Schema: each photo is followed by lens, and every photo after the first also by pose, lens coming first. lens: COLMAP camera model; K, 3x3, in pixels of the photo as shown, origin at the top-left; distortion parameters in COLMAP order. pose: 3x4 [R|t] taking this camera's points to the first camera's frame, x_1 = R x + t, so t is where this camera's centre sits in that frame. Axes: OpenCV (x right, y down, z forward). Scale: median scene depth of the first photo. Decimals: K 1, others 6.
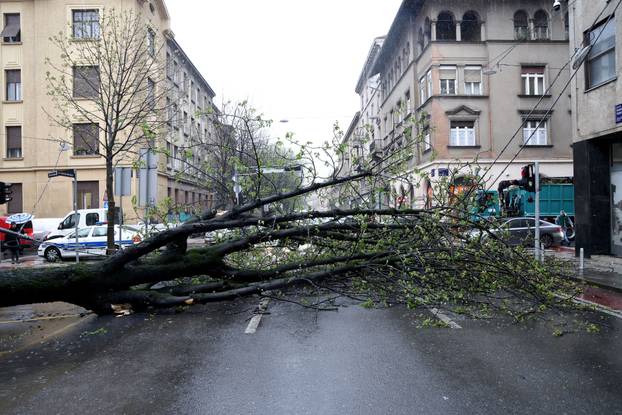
lens RADIAL K [[427.9, 0, 311.0], [0, 427.9, 207.5], [0, 0, 1]] dist [-0.003199, 0.002908]
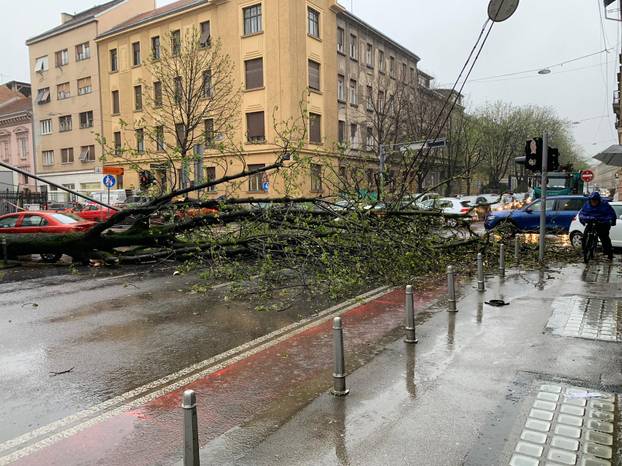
lens RADIAL K [[490.0, 0, 311.0], [0, 490.0, 233.0], [0, 0, 1]] dist [0.015686, -0.001137]
pose [[0.839615, 0.048512, -0.541012, 0.297965], [0.005854, 0.995138, 0.098319, -0.009619], [0.543151, -0.085717, 0.835248, -0.012240]]
